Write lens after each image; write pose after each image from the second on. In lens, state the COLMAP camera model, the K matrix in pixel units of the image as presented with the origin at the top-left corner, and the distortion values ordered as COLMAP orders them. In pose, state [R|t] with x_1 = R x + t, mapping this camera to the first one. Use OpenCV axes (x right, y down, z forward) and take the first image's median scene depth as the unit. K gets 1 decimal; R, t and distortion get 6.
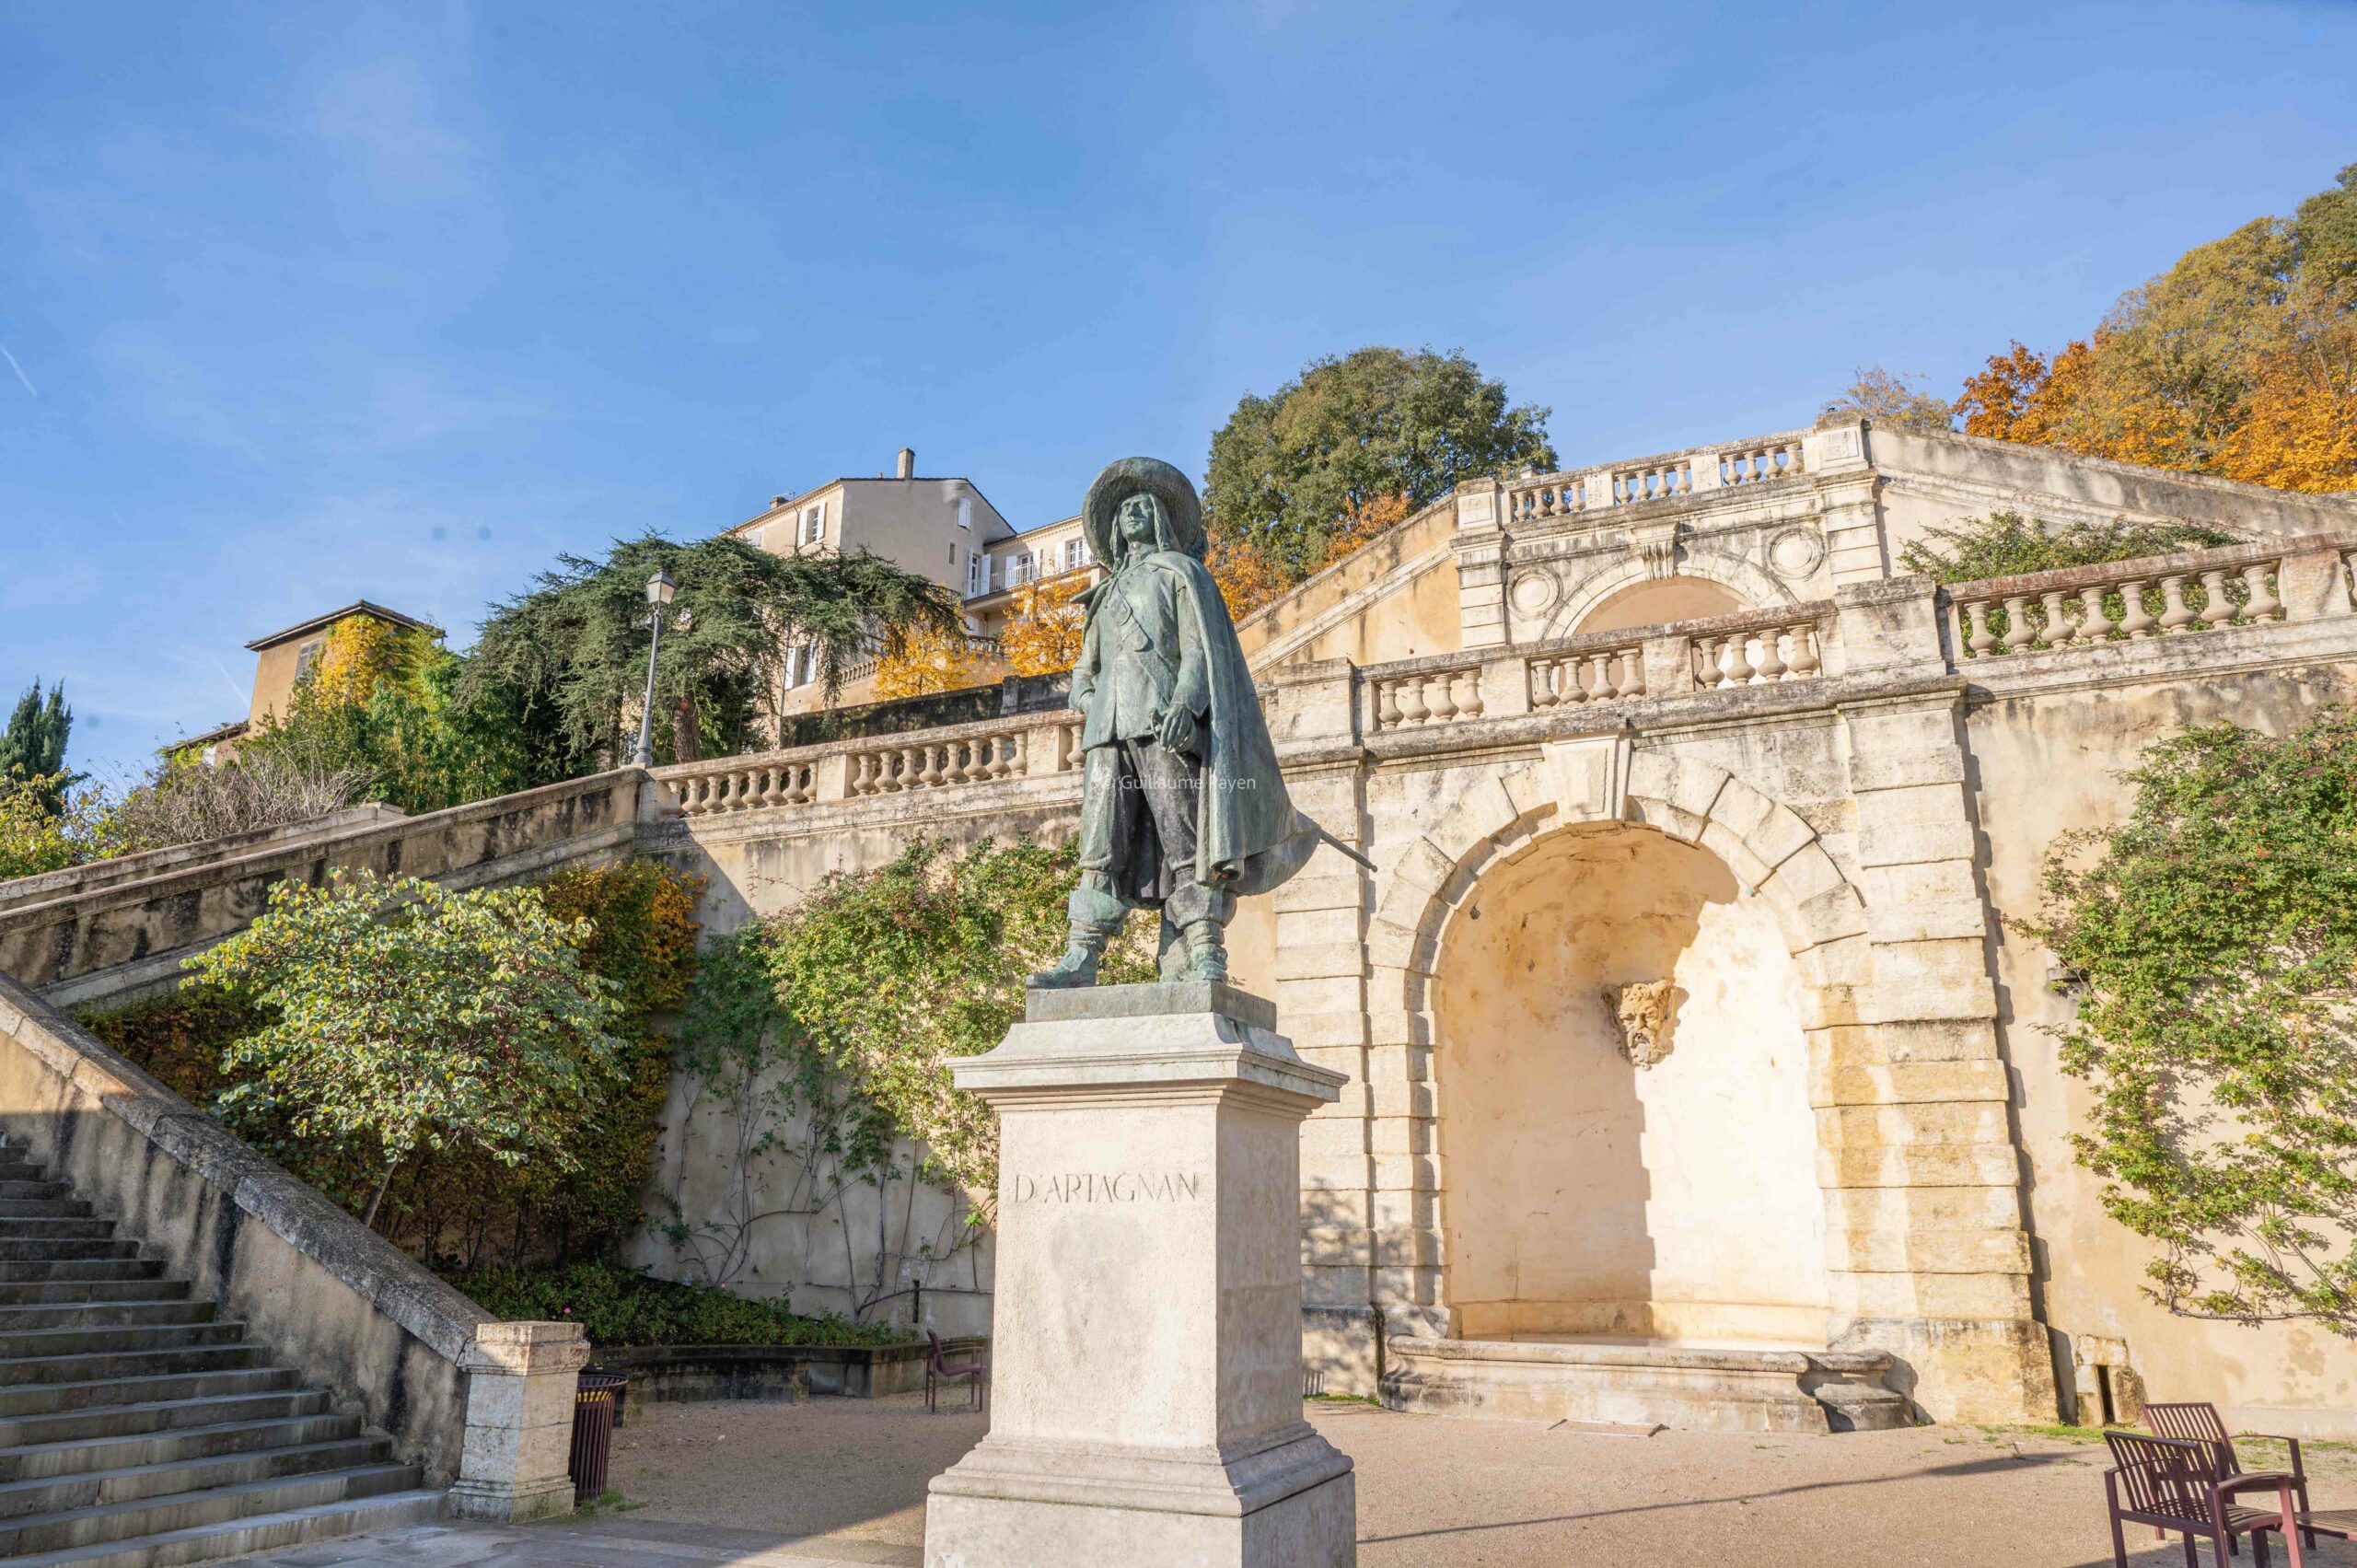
lens RADIAL K [[1584.3, 0, 1178.5], [0, 1584.3, 784.0], [0, 0, 1]] dist [-0.011186, 0.003092]
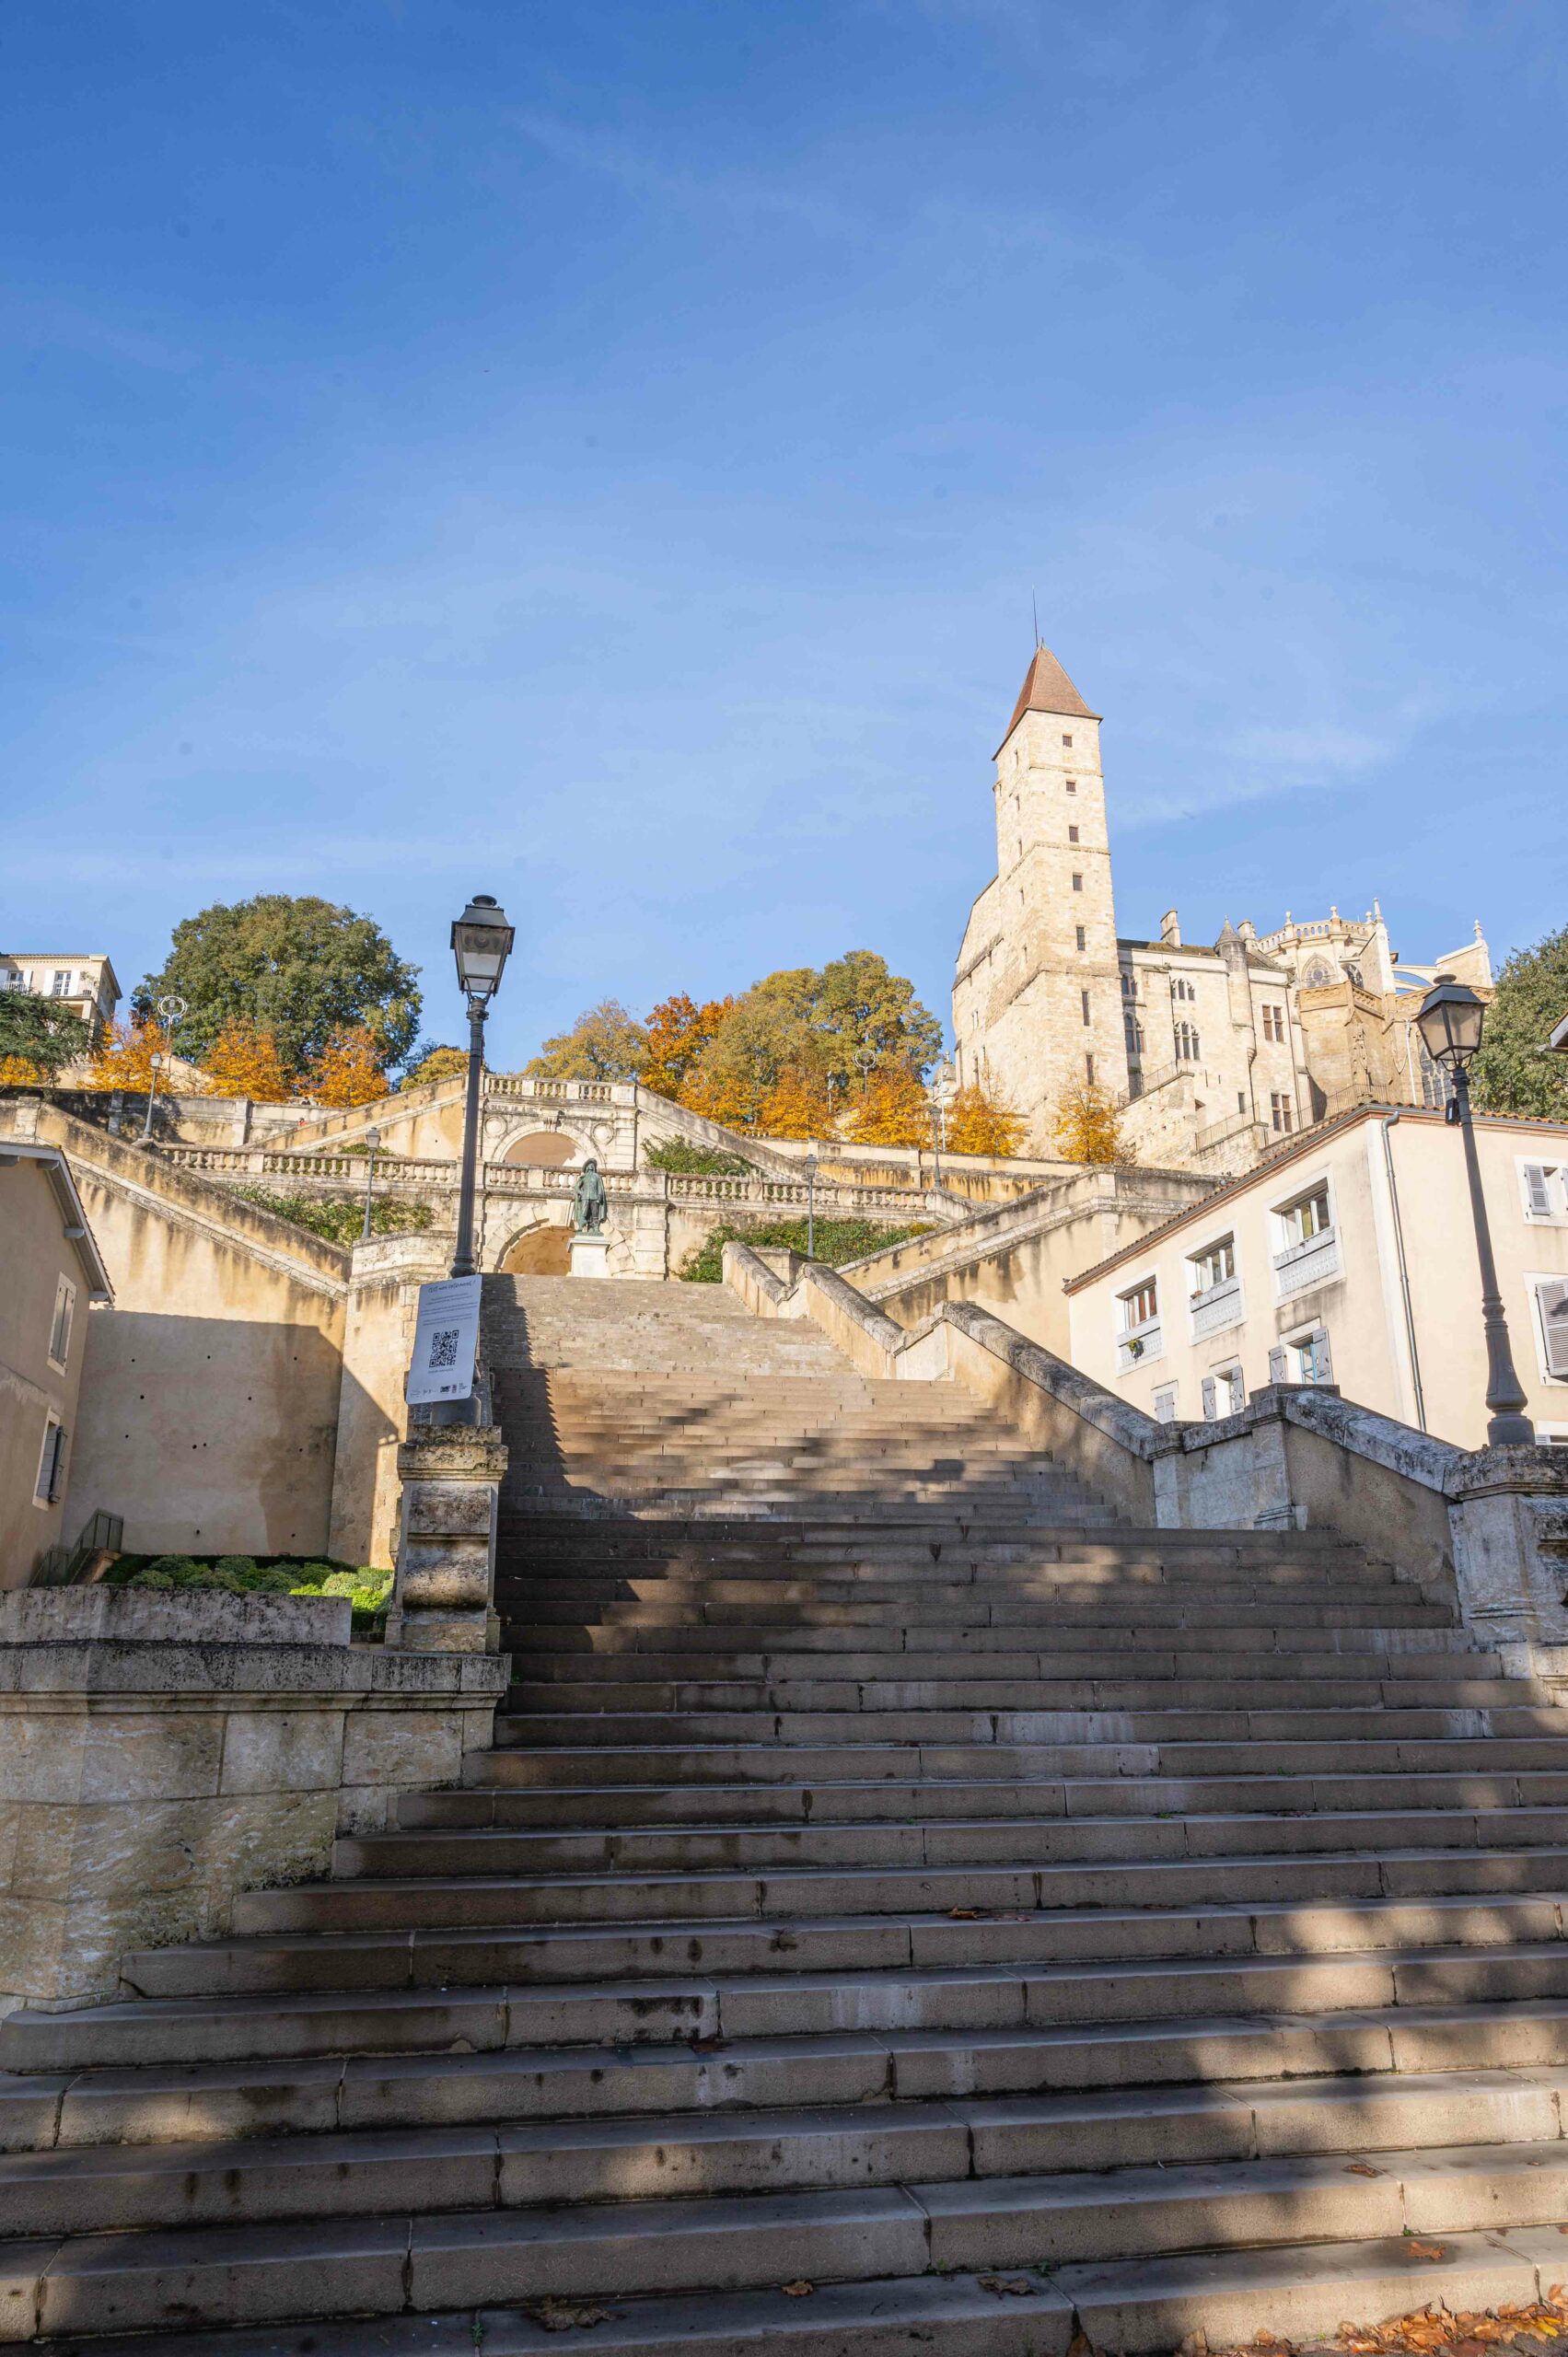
lens RADIAL K [[1584.3, 0, 784.0], [0, 1584.3, 1178.5], [0, 0, 1]] dist [-0.011186, 0.003092]
pose [[0.816576, 0.166247, 0.552780, -0.753041], [-0.152627, 0.985731, -0.070992, 0.057120], [-0.556695, -0.026398, 0.830297, -1.242061]]
